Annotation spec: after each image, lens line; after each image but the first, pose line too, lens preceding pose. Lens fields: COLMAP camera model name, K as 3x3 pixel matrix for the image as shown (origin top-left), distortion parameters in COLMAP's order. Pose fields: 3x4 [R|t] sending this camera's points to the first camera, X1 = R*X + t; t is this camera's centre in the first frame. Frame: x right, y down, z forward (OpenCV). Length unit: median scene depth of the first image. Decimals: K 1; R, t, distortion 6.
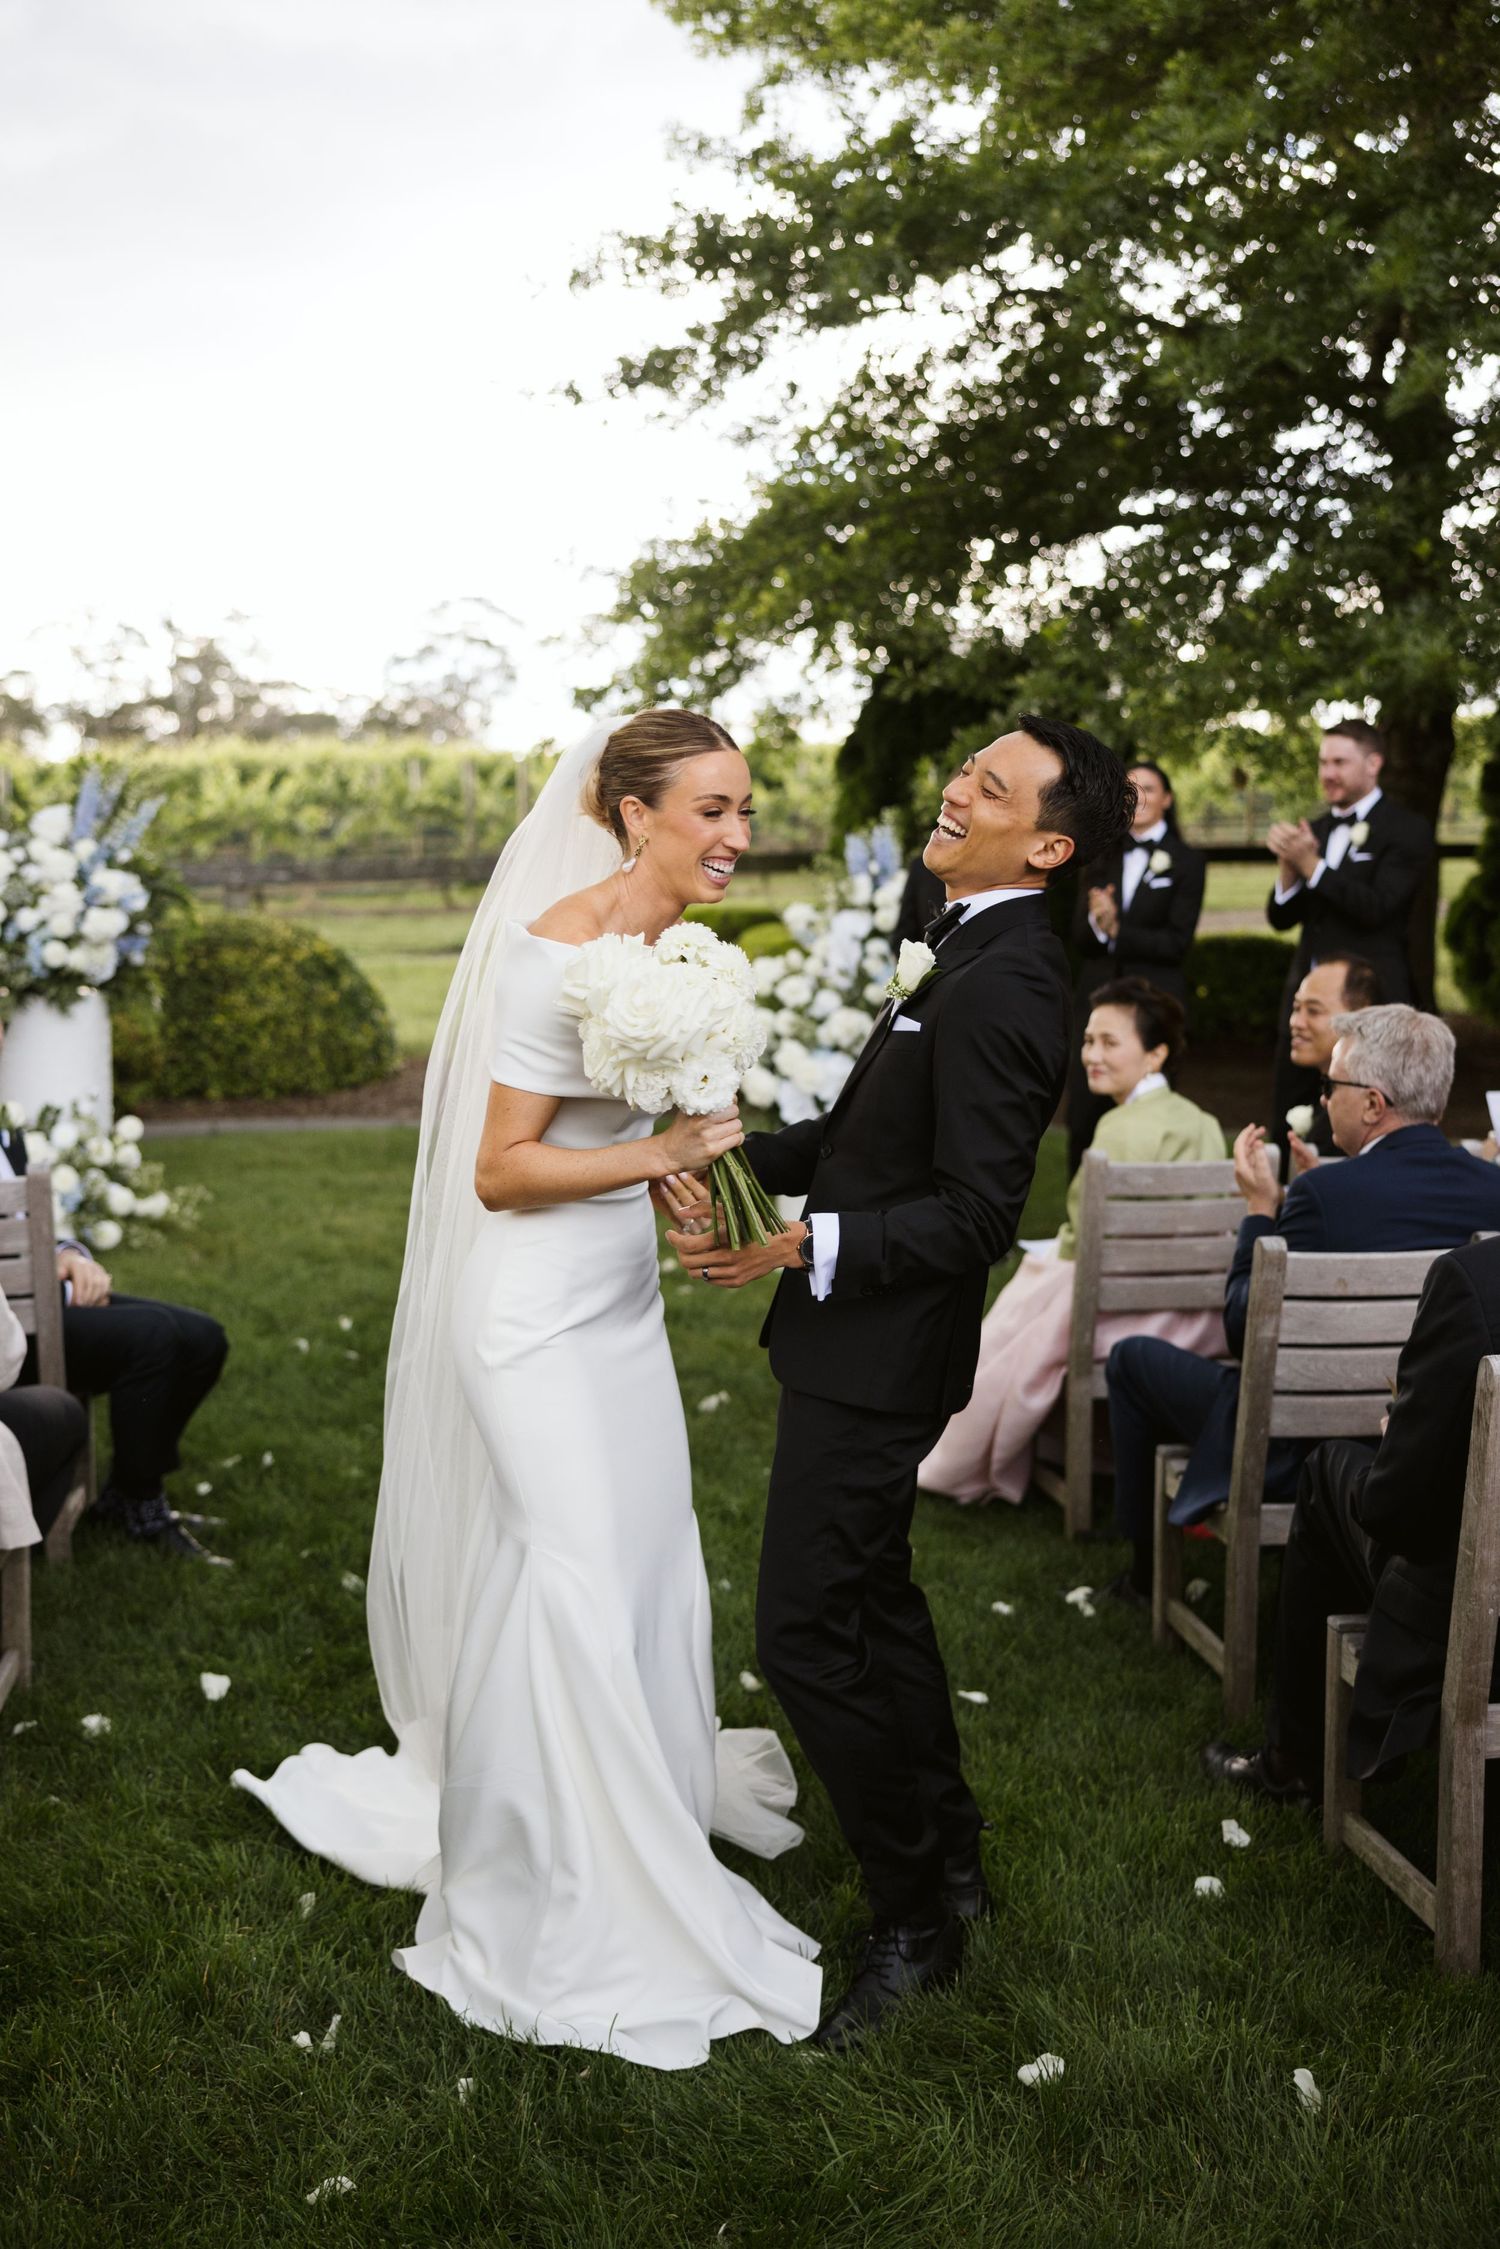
lens RADIAL K [[2349.0, 0, 765.3], [0, 2349.0, 1076.2], [0, 0, 1]] dist [-0.014993, 0.000000]
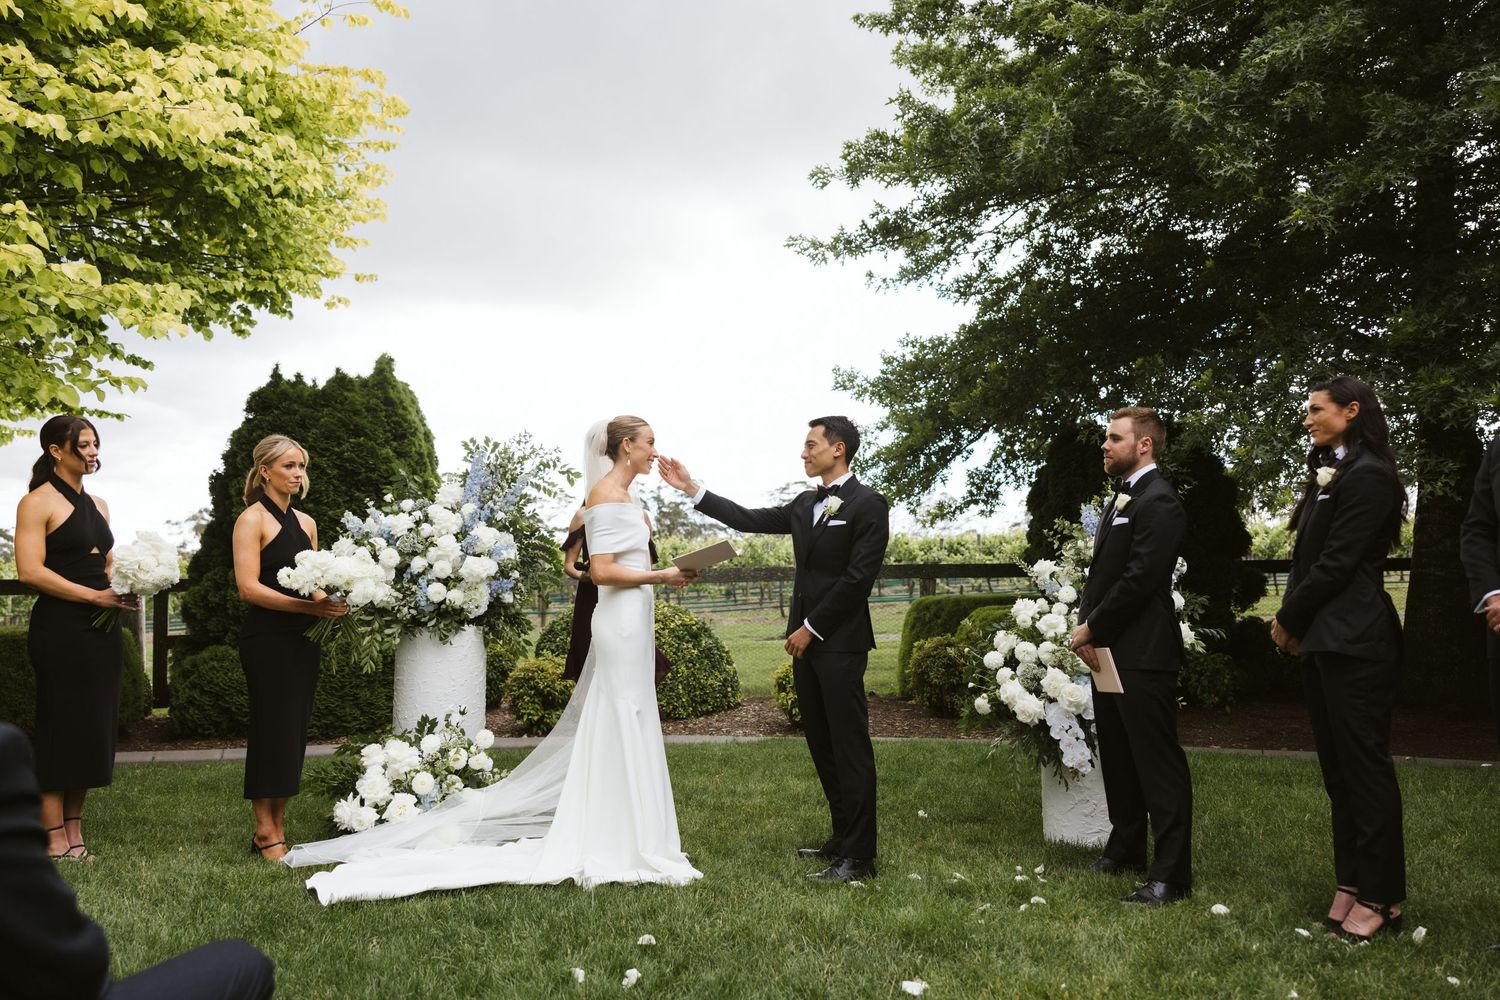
lens RADIAL K [[1157.4, 0, 743.8], [0, 1157.4, 497.0], [0, 0, 1]] dist [-0.006796, 0.021829]
pose [[0.984979, -0.023618, -0.171053, -0.039340], [-0.008944, 0.982294, -0.187133, 0.010232], [0.172444, 0.185852, 0.967327, 0.422759]]
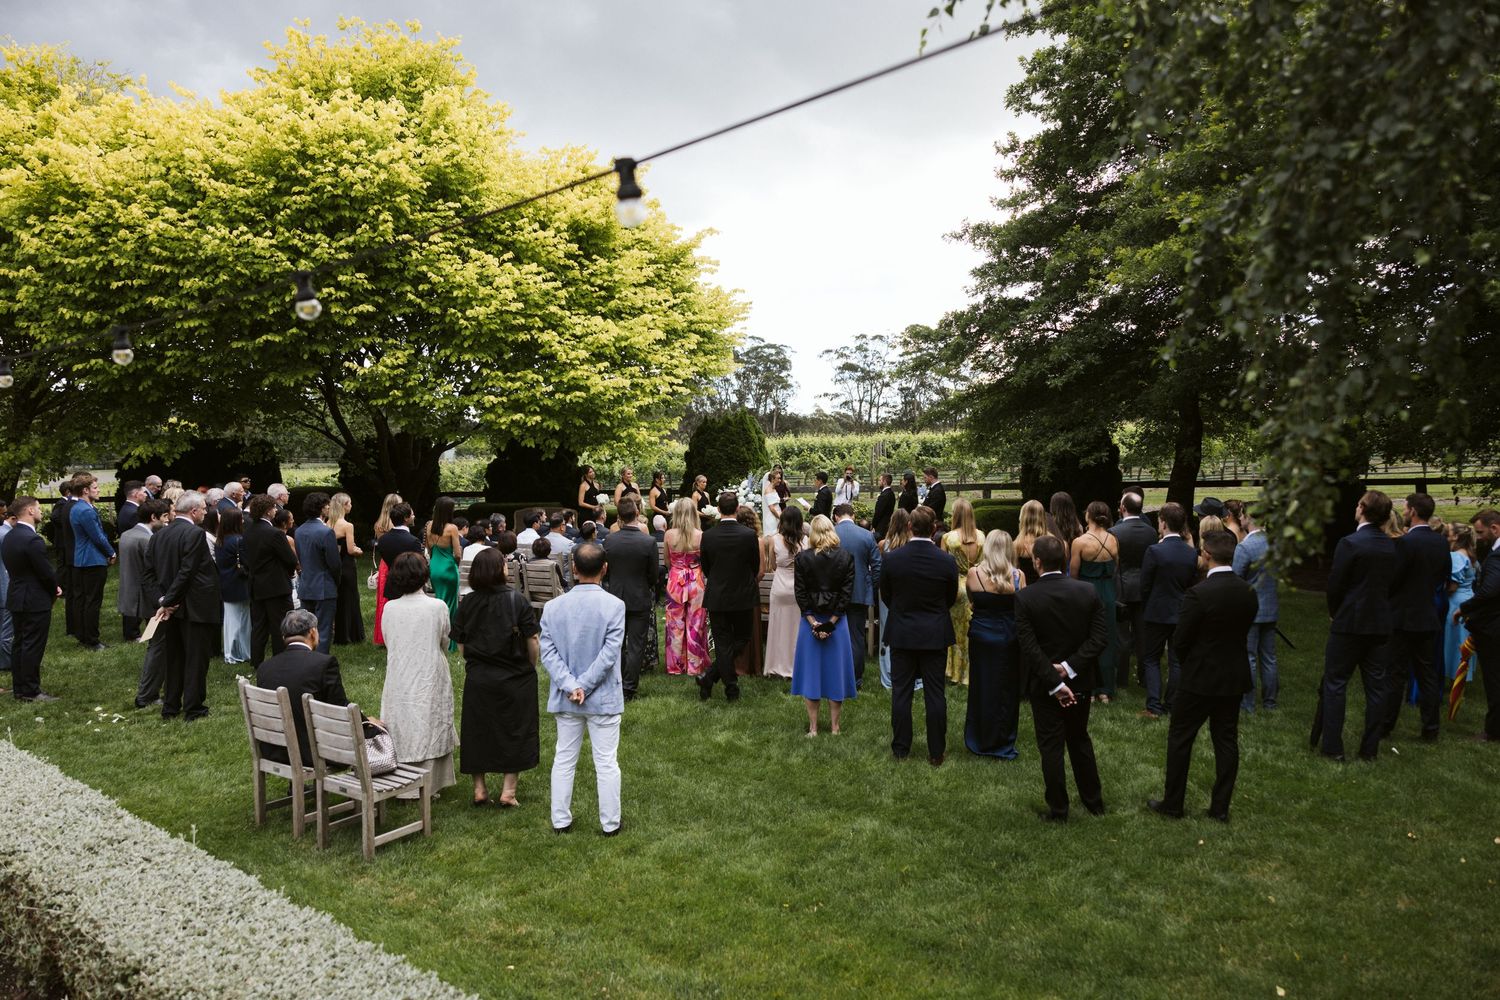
lens RADIAL K [[1157.4, 0, 747.1], [0, 1157.4, 498.6], [0, 0, 1]] dist [-0.006796, 0.021829]
pose [[0.853585, 0.015372, -0.520726, 0.947479], [-0.046413, 0.997834, -0.046625, 0.034637], [0.518882, 0.063967, 0.852450, -1.032088]]
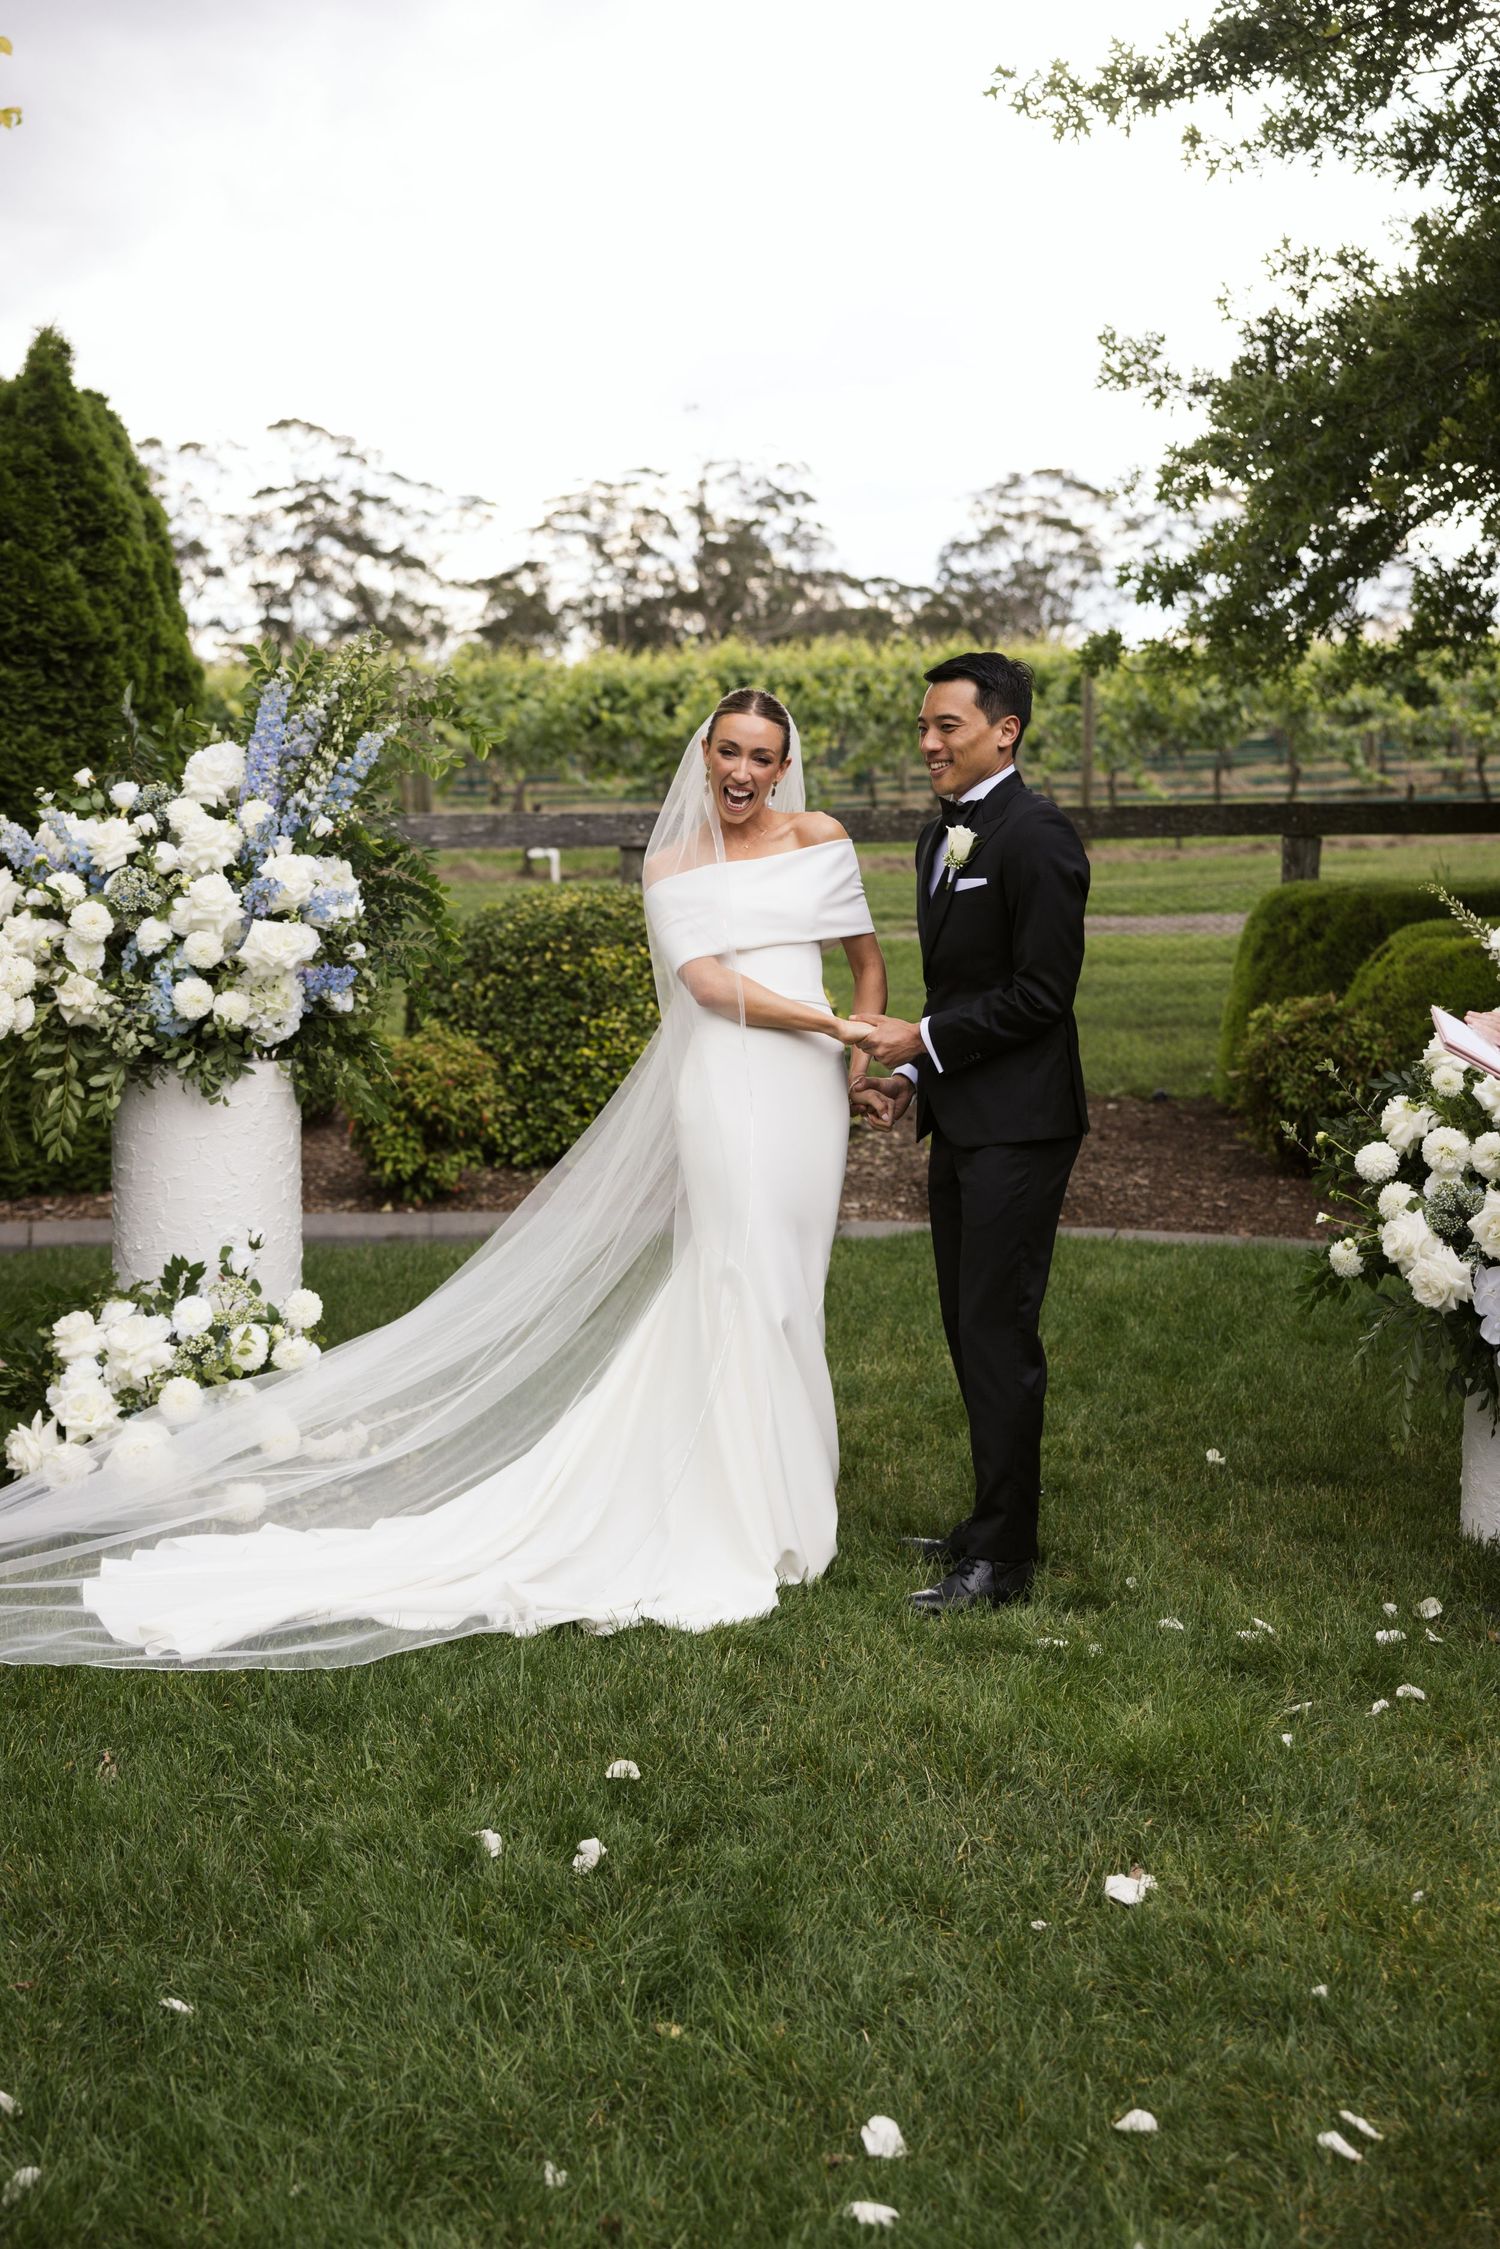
lens RADIAL K [[2750.7, 0, 735.0], [0, 2750.7, 1120.4], [0, 0, 1]] dist [-0.003189, 0.000000]
pose [[0.972699, 0.034648, -0.229471, -0.015579], [-0.027681, 0.999055, 0.033513, -0.047083], [0.230415, -0.026246, 0.972738, 0.360203]]
